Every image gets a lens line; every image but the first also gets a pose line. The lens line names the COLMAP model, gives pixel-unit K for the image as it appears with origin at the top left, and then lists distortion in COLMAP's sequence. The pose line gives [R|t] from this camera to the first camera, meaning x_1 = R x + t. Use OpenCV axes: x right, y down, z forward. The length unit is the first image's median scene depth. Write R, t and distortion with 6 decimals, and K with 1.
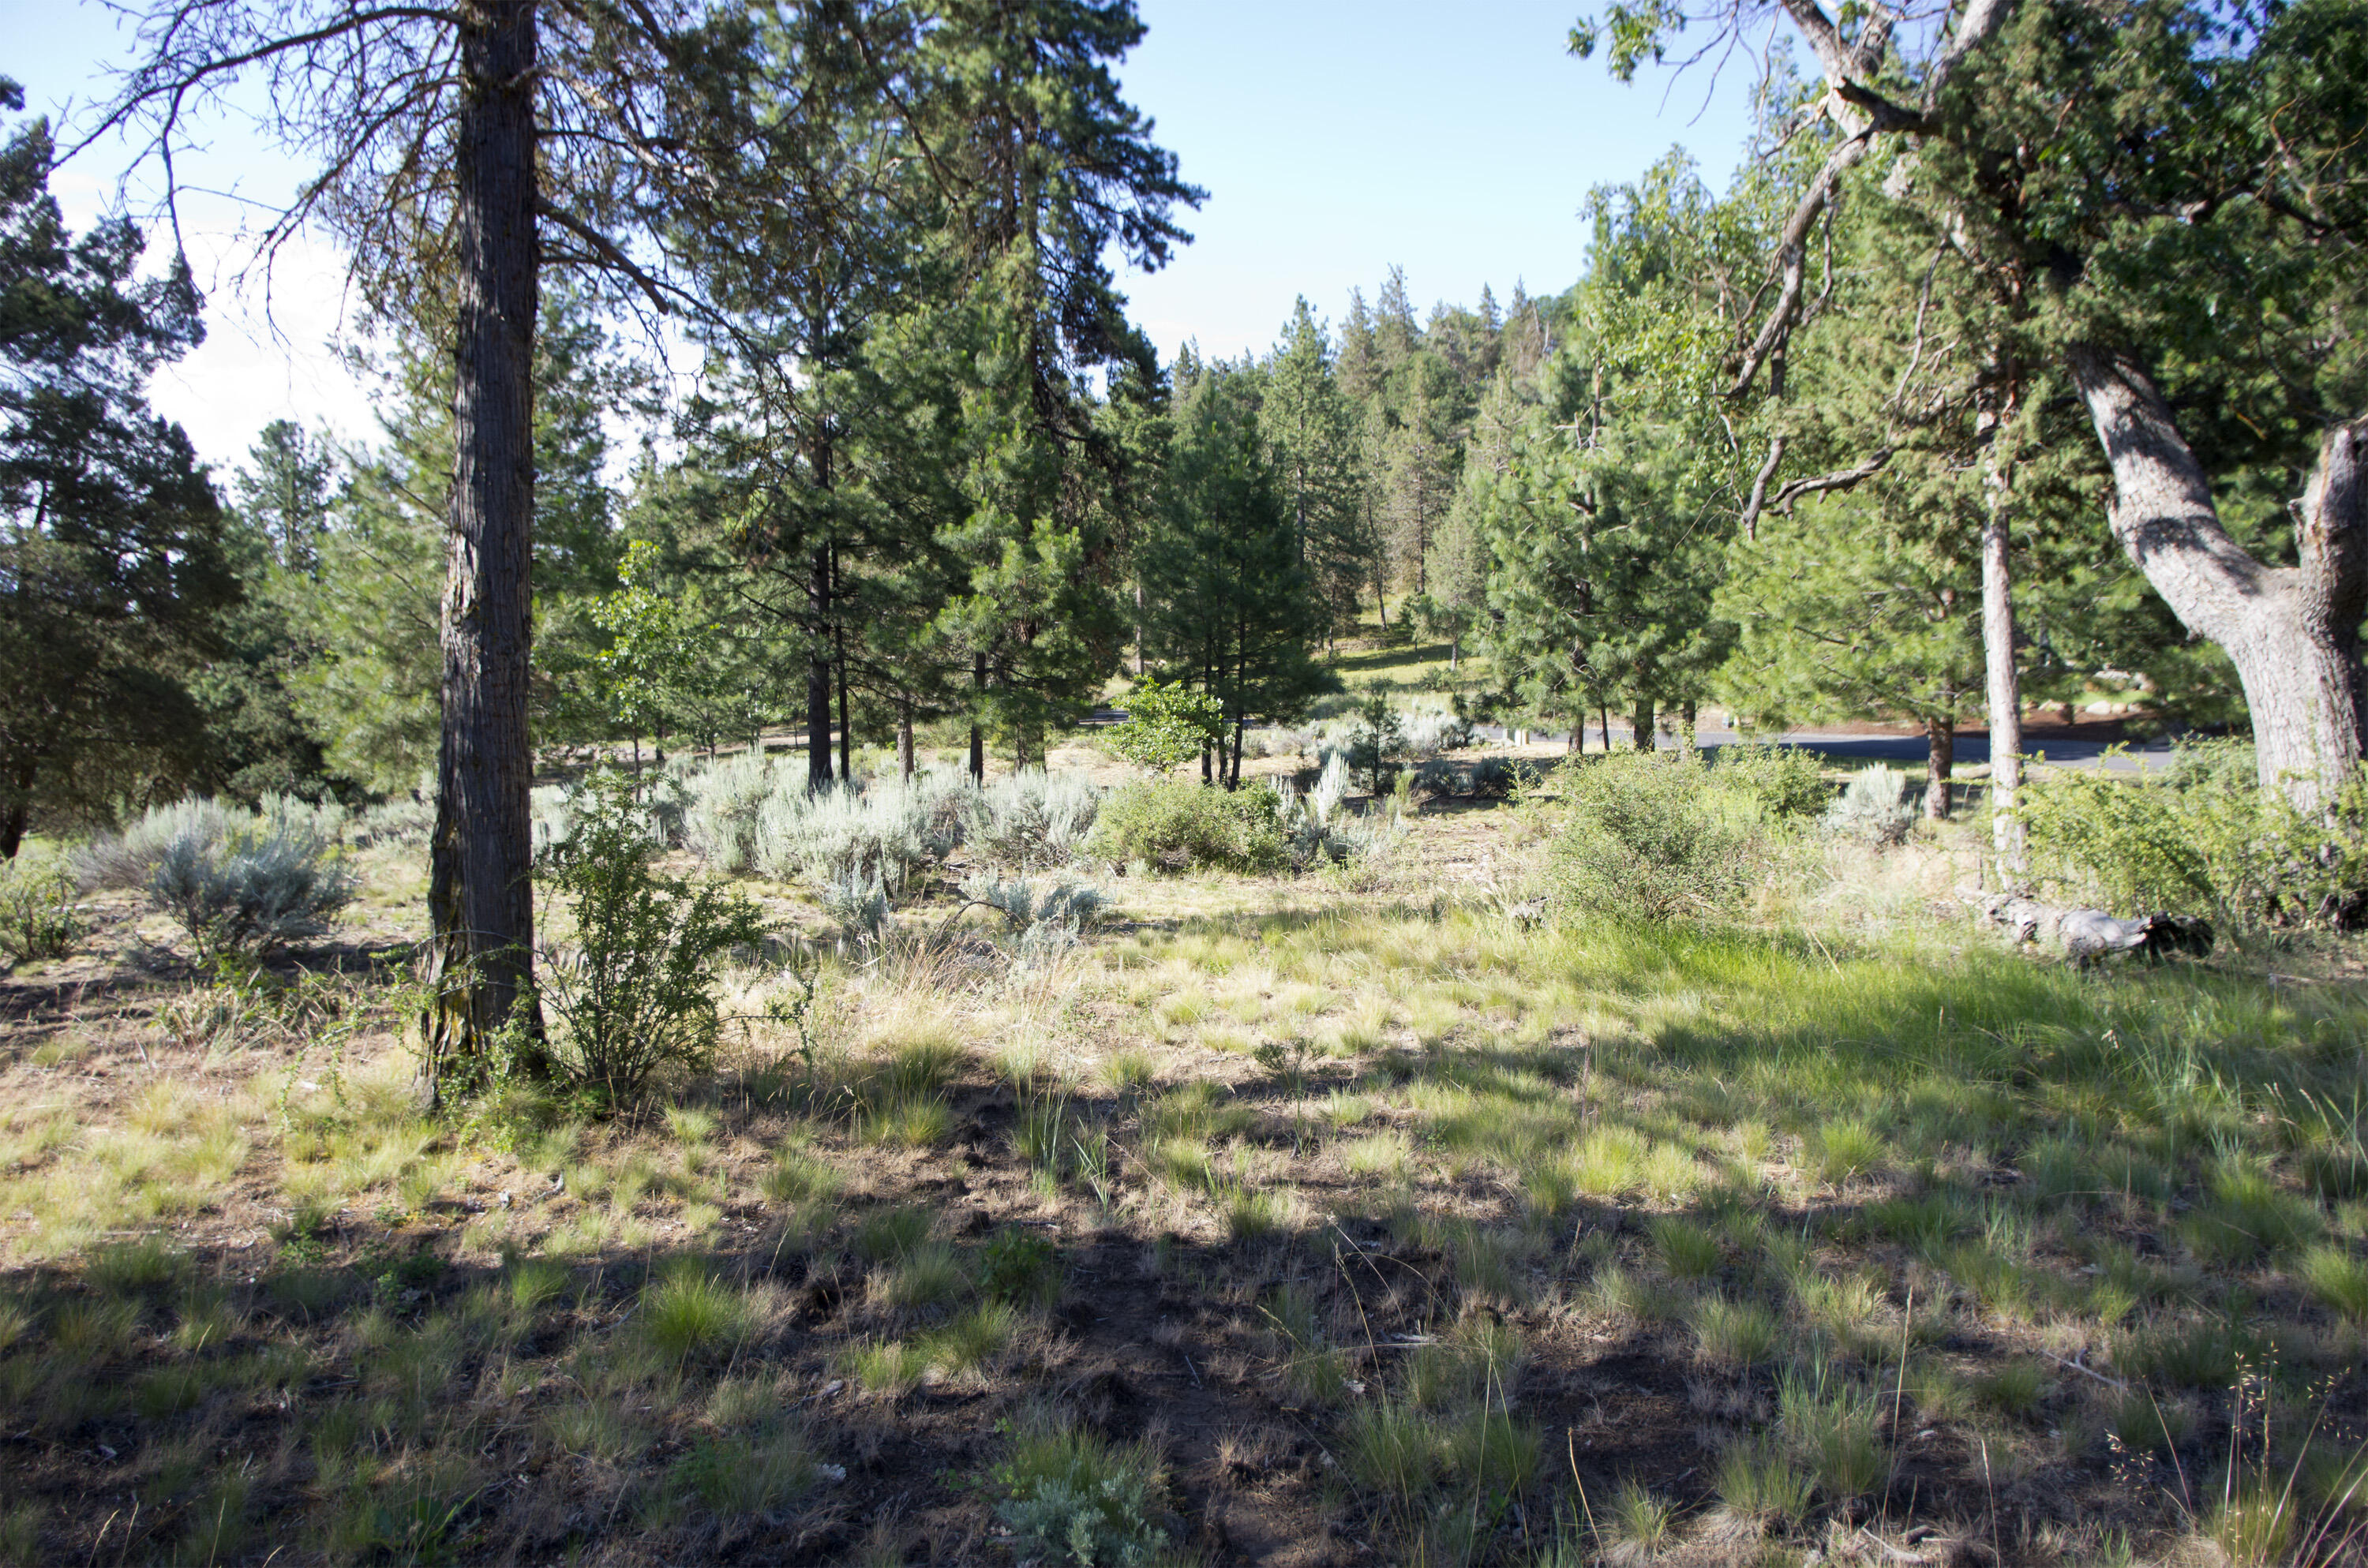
lens RADIAL K [[1528.7, 0, 1189.5], [0, 1528.7, 800.5], [0, 0, 1]] dist [-0.000204, -0.000728]
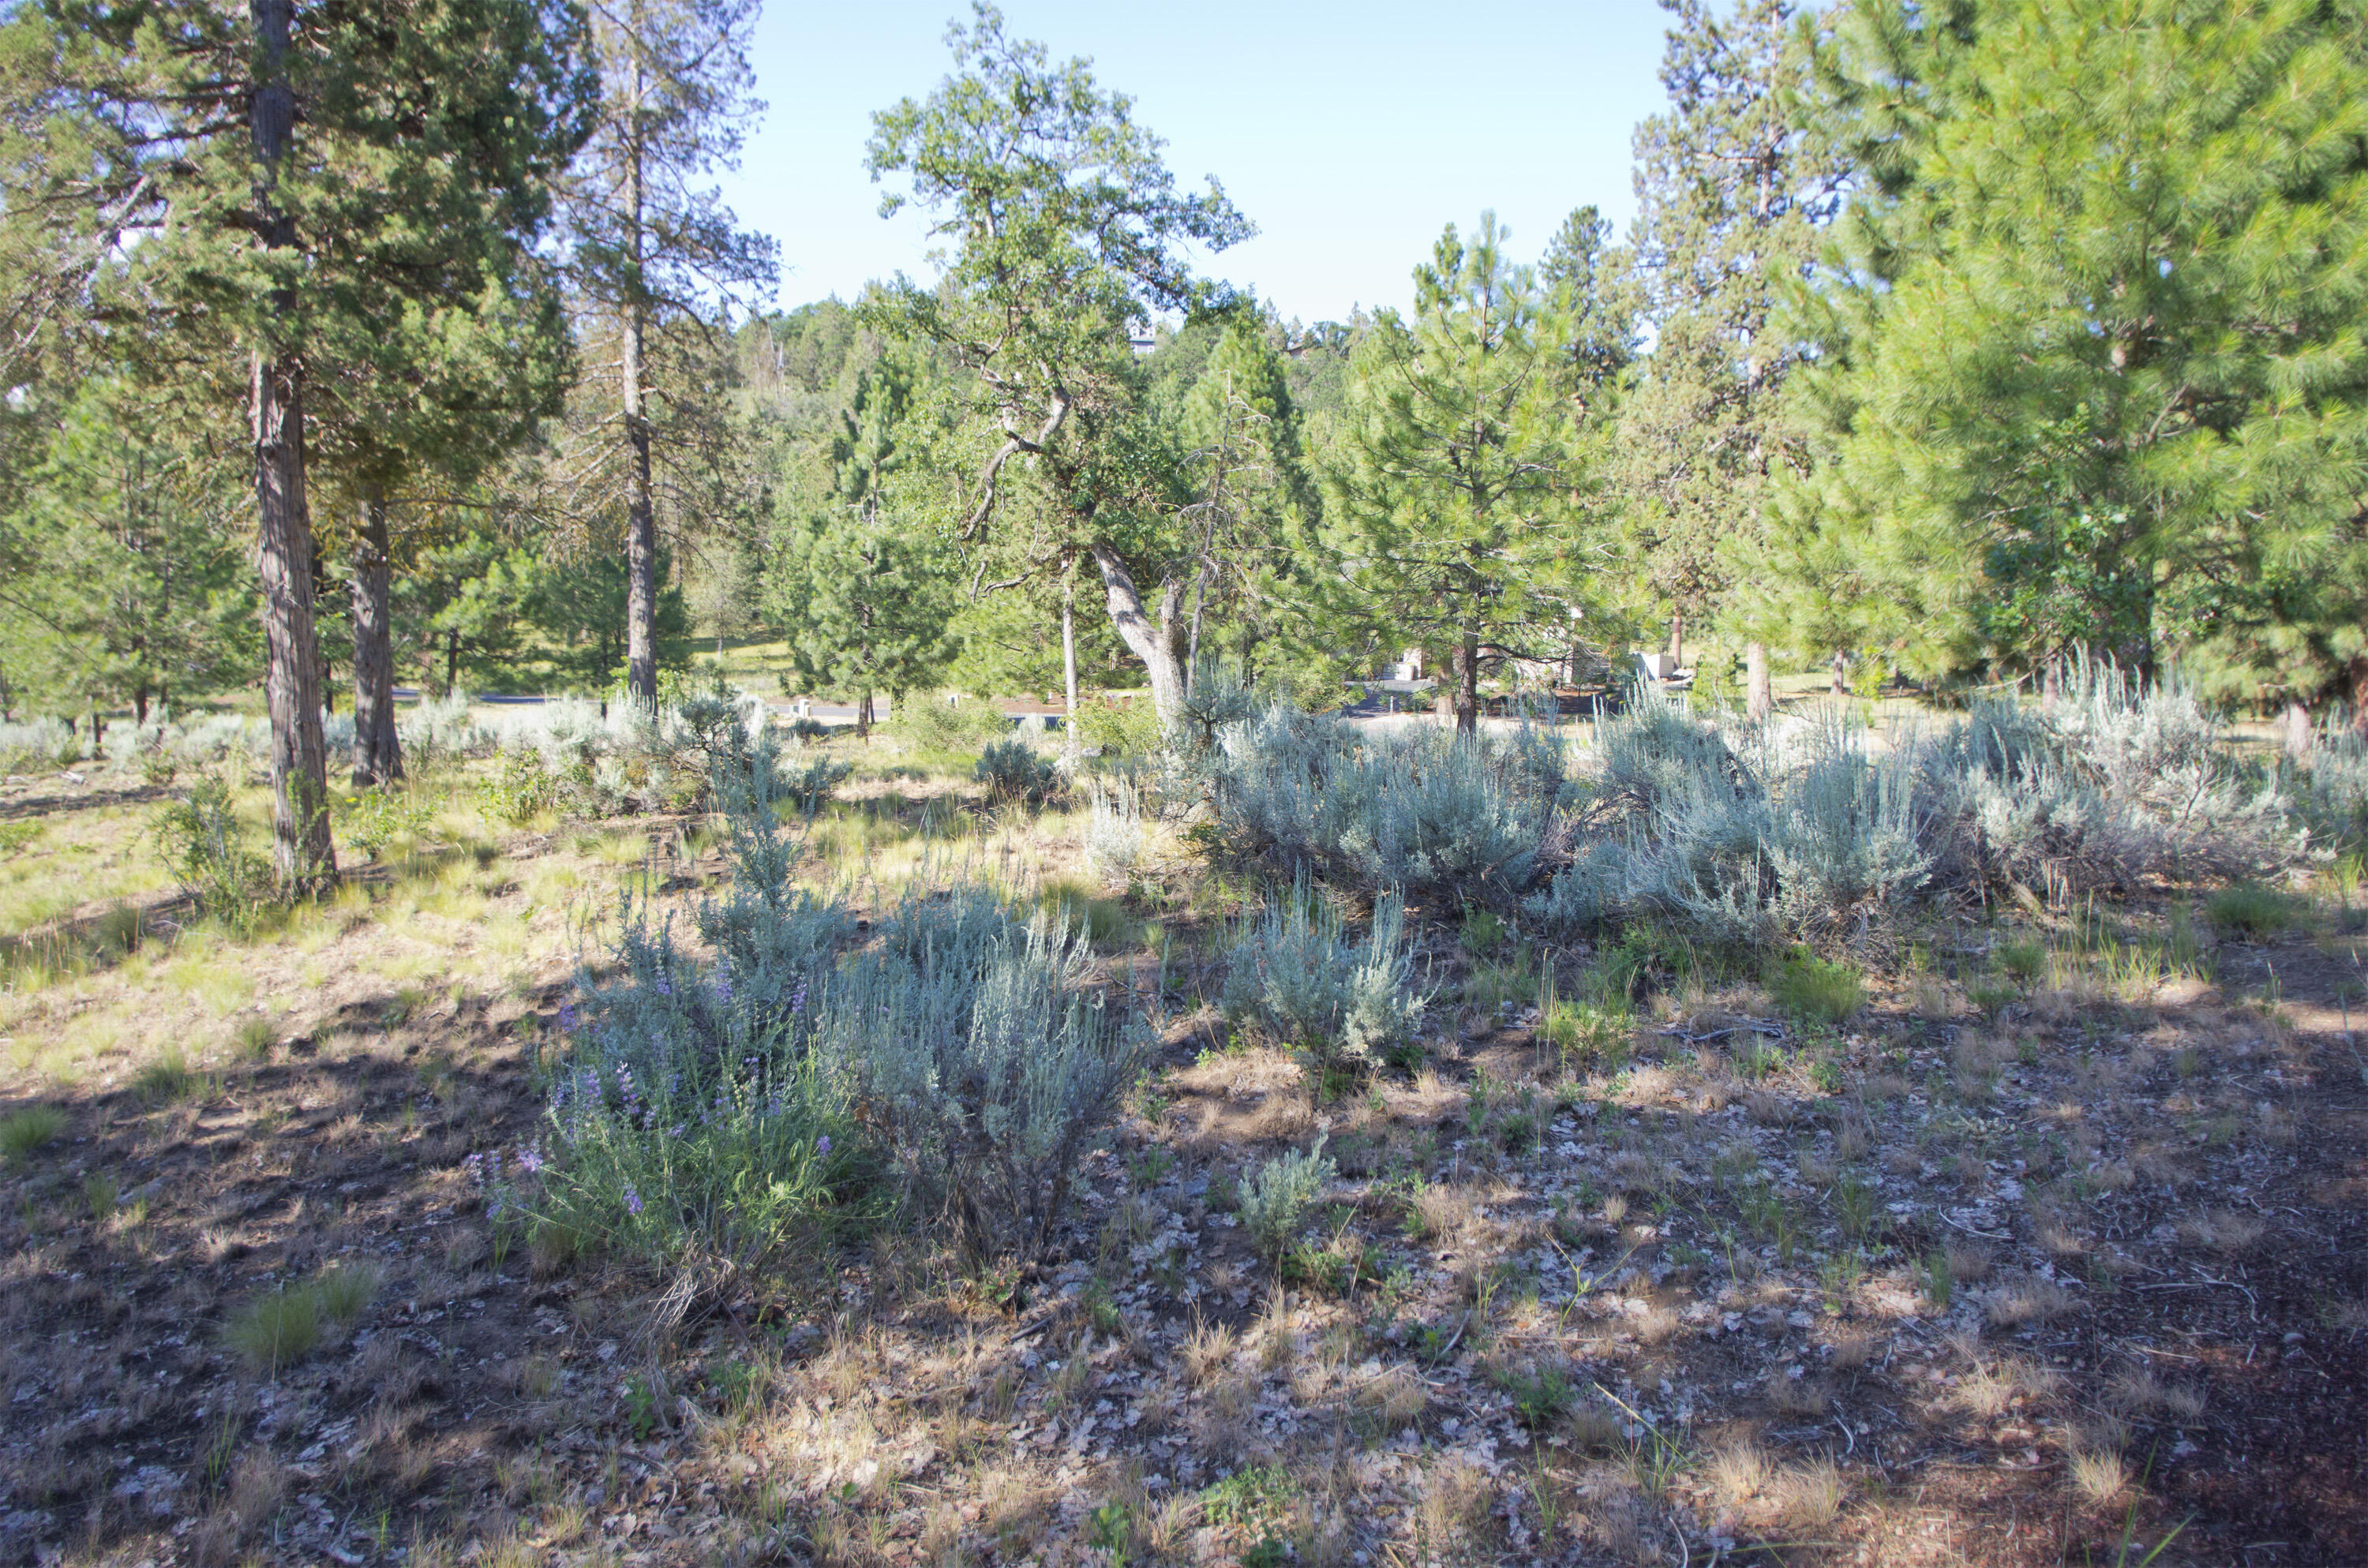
lens RADIAL K [[1528.7, 0, 1190.6], [0, 1528.7, 784.7], [0, 0, 1]] dist [-0.000204, -0.000728]
pose [[0.876902, -0.009341, 0.480579, -0.232021], [0.011709, 0.999930, -0.001930, 0.053232], [-0.480527, 0.007319, 0.876950, -0.598056]]
